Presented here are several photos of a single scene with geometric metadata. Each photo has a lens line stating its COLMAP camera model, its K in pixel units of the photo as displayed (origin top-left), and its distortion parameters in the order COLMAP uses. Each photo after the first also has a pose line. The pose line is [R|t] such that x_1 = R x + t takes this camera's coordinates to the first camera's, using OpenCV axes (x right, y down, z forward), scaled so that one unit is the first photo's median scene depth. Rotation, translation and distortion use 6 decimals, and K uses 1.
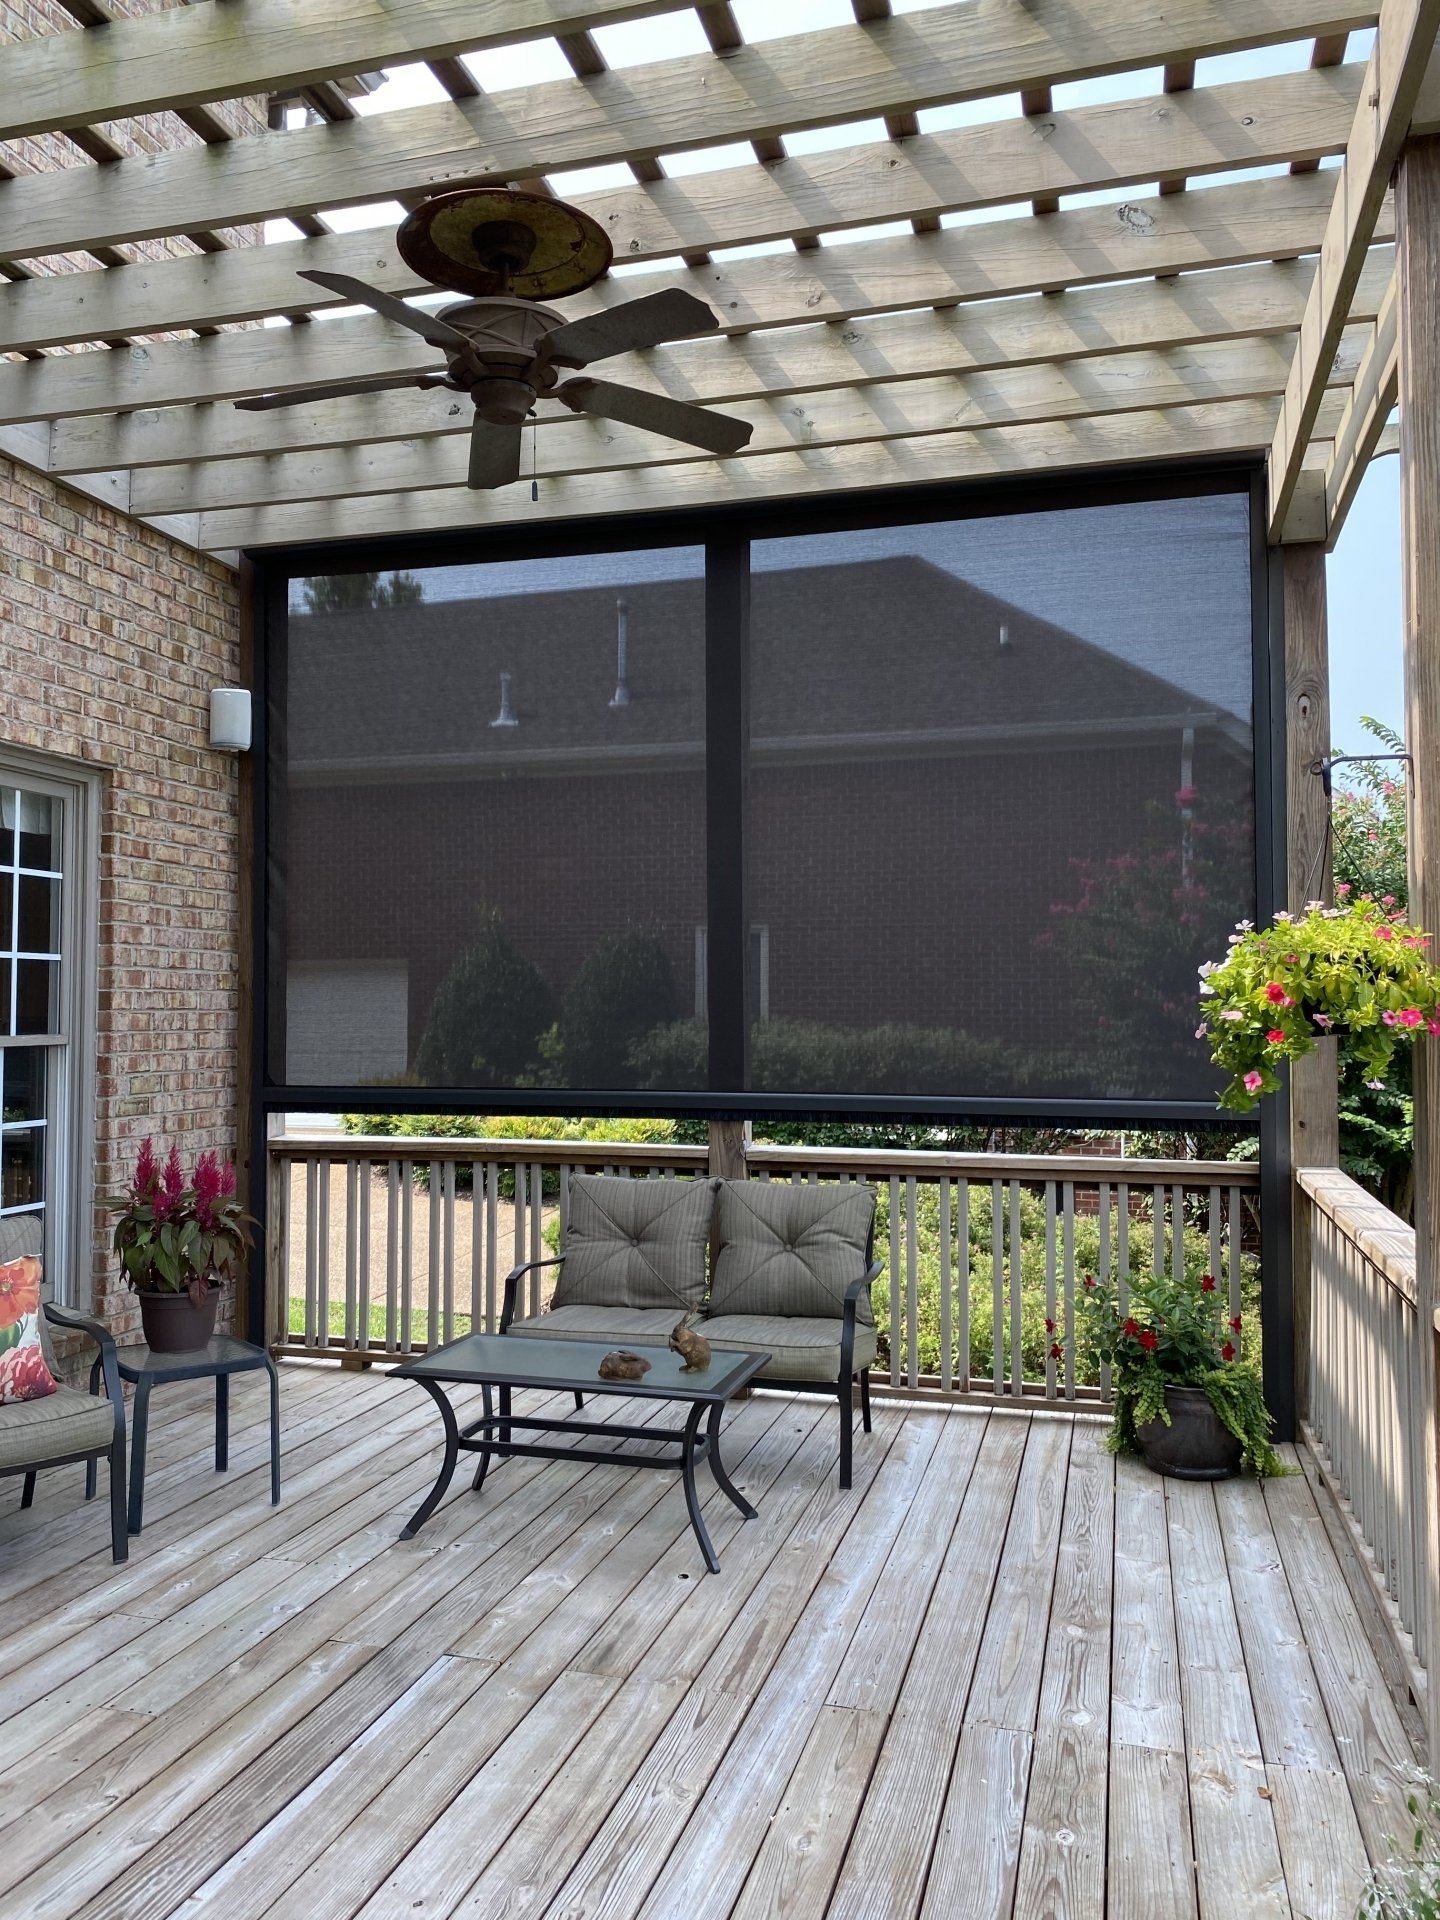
lens RADIAL K [[1475.2, 0, 705.7], [0, 1475.2, 953.4], [0, 0, 1]] dist [0.021892, -0.027359]
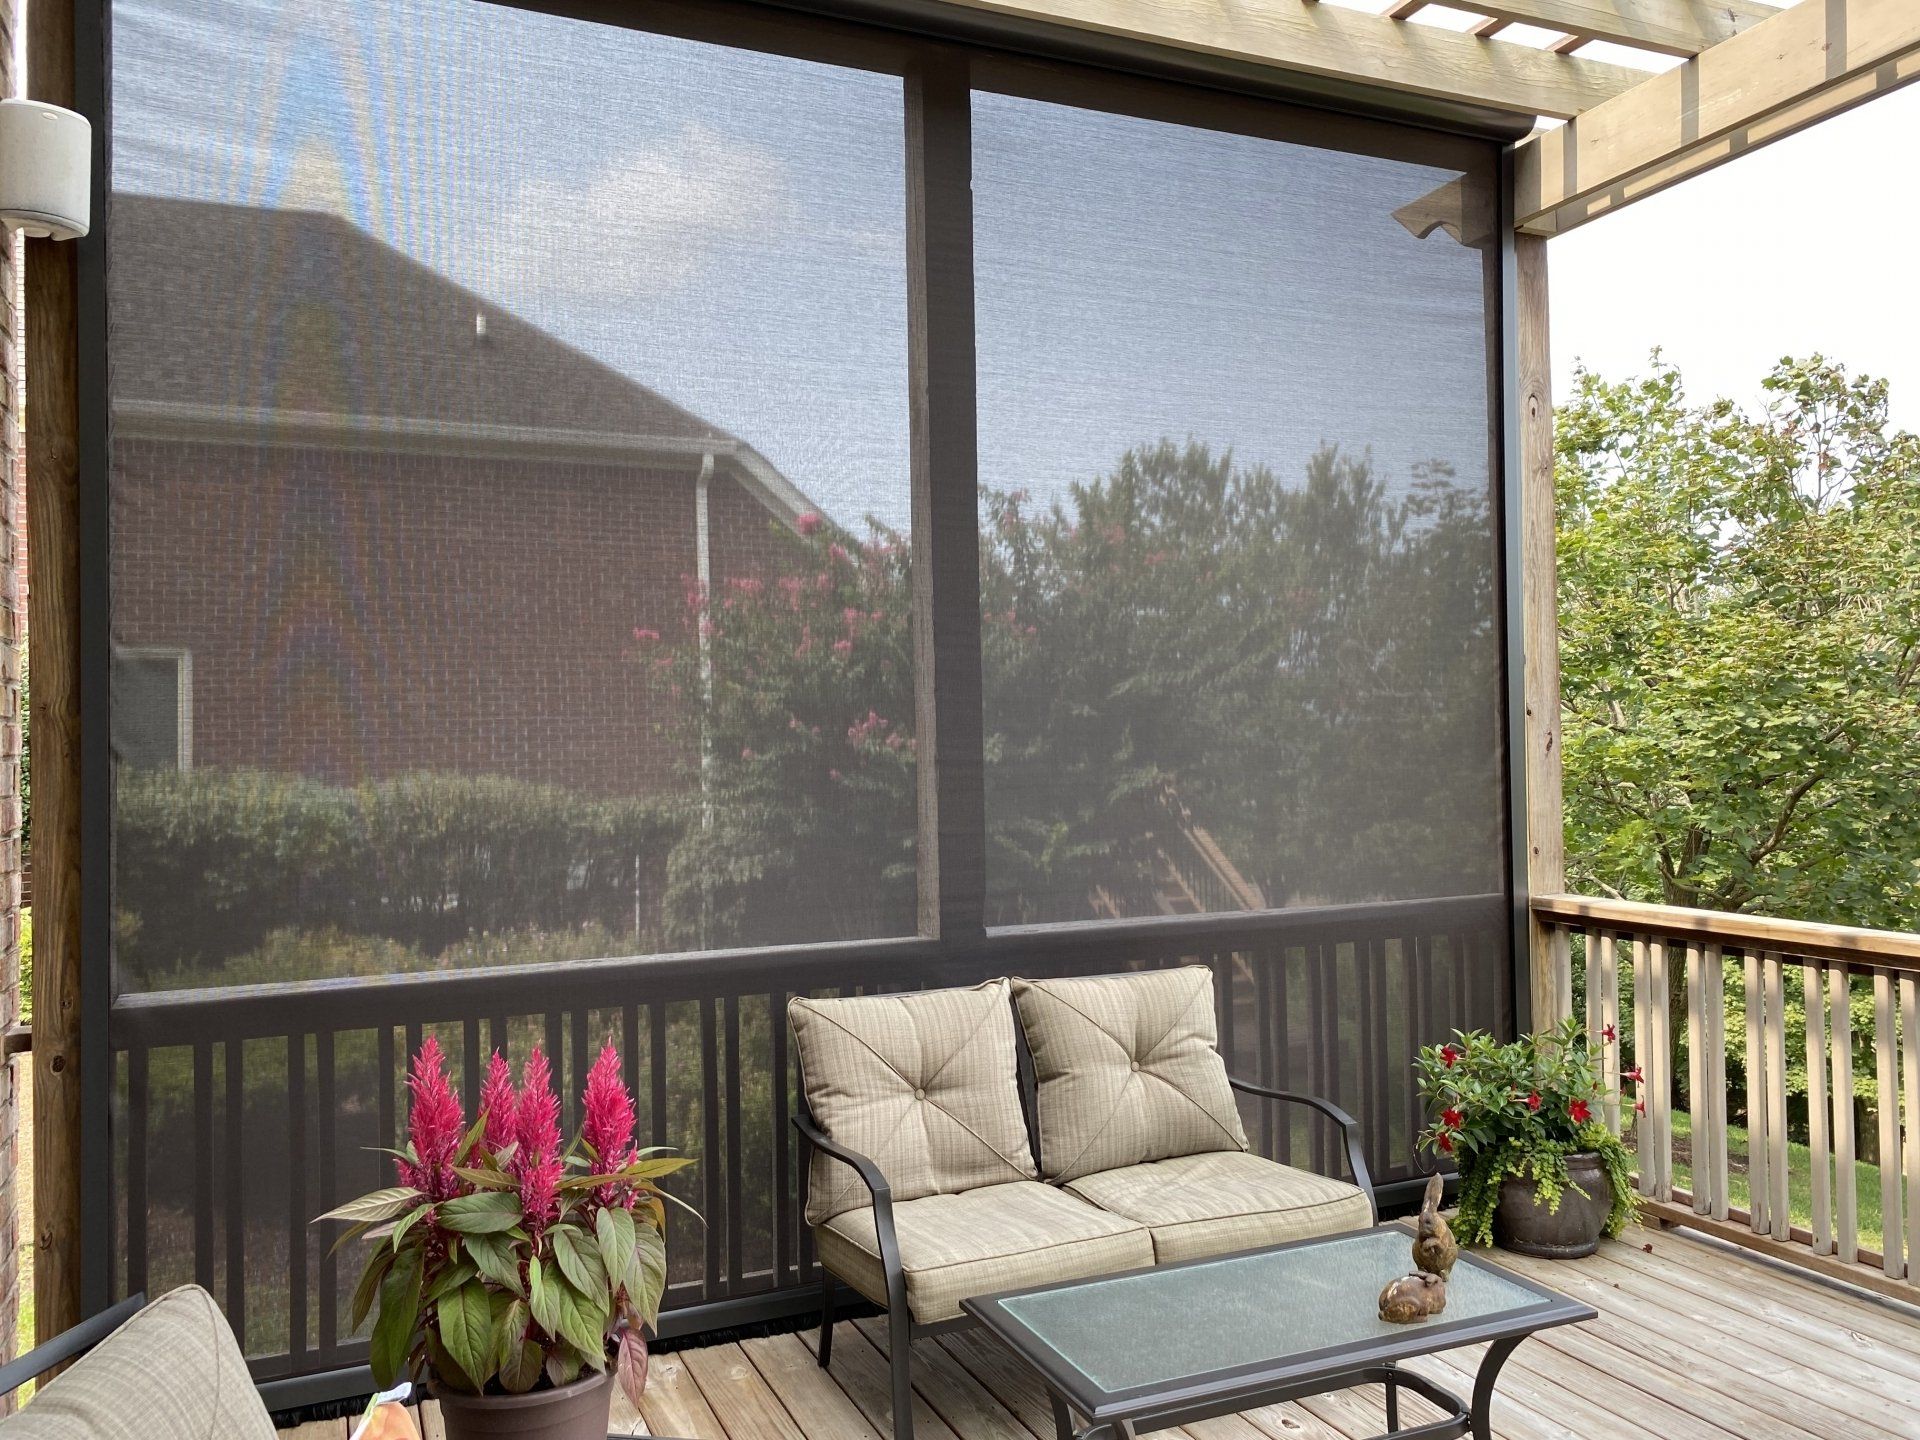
lens RADIAL K [[1475.2, 0, 977.2], [0, 1475.2, 701.9], [0, 0, 1]] dist [0.021892, -0.027359]
pose [[0.770932, 0.003414, 0.636908, -0.449493], [-0.004714, 0.999989, 0.000345, 0.020729], [-0.636899, -0.003268, 0.770940, 0.475262]]
